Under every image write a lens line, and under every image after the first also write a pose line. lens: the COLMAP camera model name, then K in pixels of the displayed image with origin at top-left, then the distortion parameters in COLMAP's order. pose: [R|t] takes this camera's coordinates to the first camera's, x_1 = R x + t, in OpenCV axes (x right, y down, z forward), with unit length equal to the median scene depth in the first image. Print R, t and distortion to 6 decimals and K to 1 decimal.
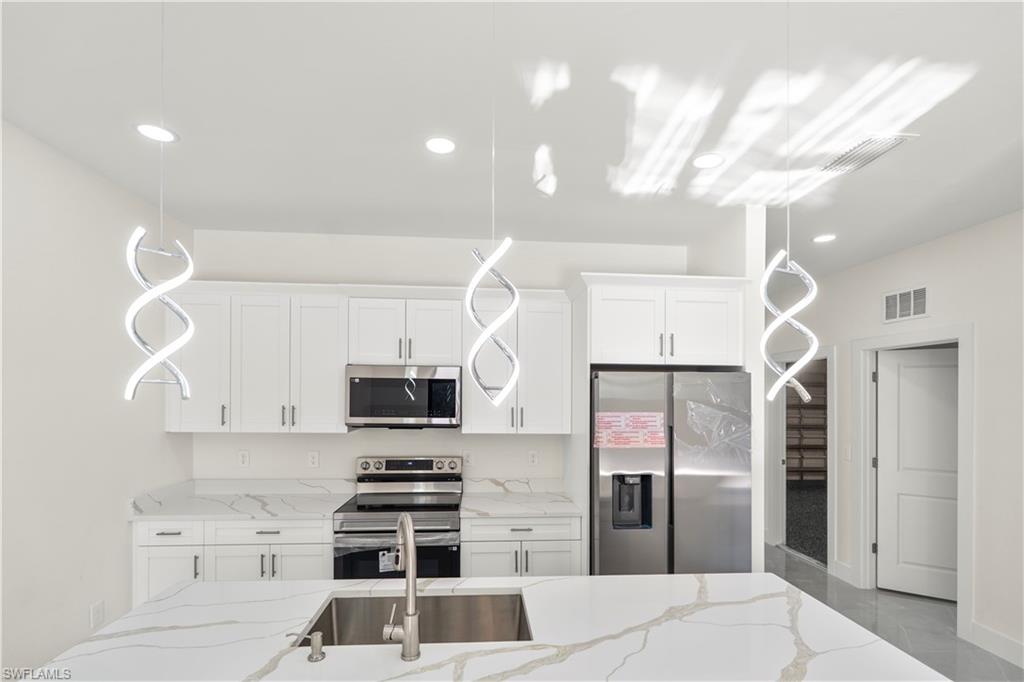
lens RADIAL K [[474.6, 0, 509.5], [0, 474.6, 395.9], [0, 0, 1]] dist [-0.001961, 0.000171]
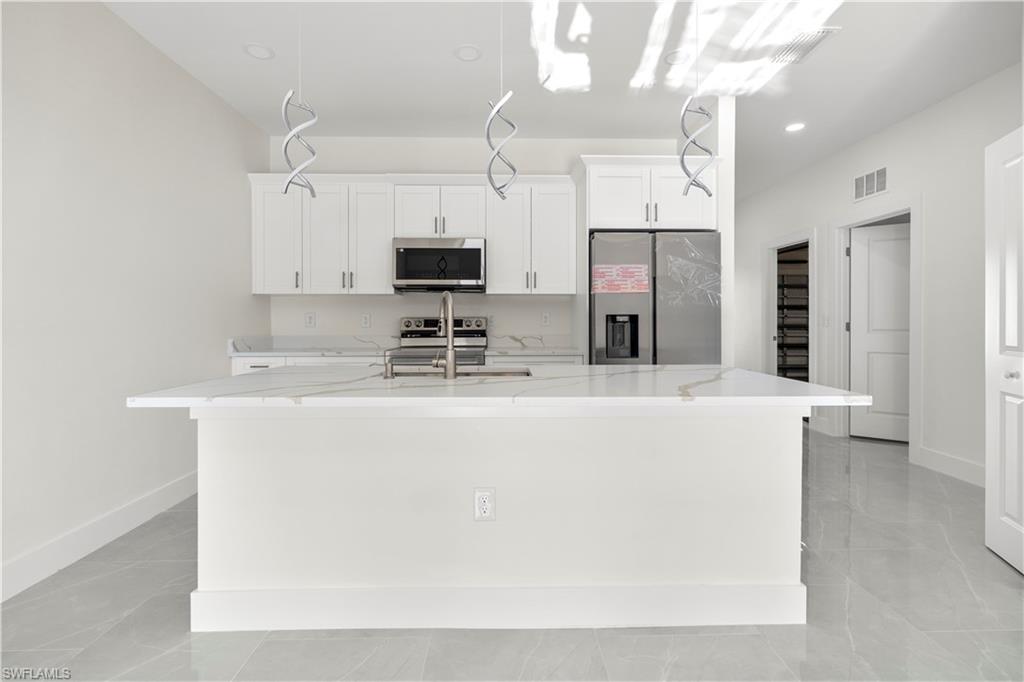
lens RADIAL K [[461.3, 0, 509.5], [0, 461.3, 322.3], [0, 0, 1]] dist [-0.000826, -0.000432]
pose [[0.998488, -0.007651, -0.054427, 0.025313], [0.007843, 0.999964, 0.003321, 0.156340], [0.054400, -0.003743, 0.998512, -0.194251]]
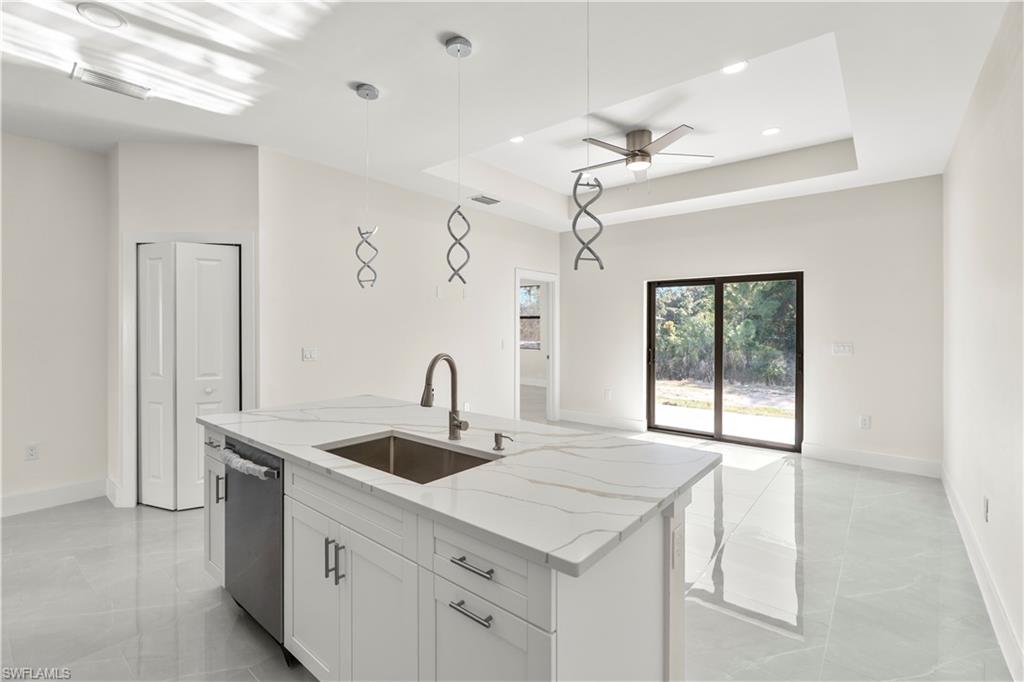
lens RADIAL K [[457.2, 0, 512.6], [0, 457.2, 331.6], [0, 0, 1]] dist [0.001414, 0.000093]
pose [[-0.722907, -0.003540, 0.690936, -0.591120], [0.002621, 0.999966, 0.007866, 0.088876], [-0.690940, 0.007497, -0.722873, 0.835157]]
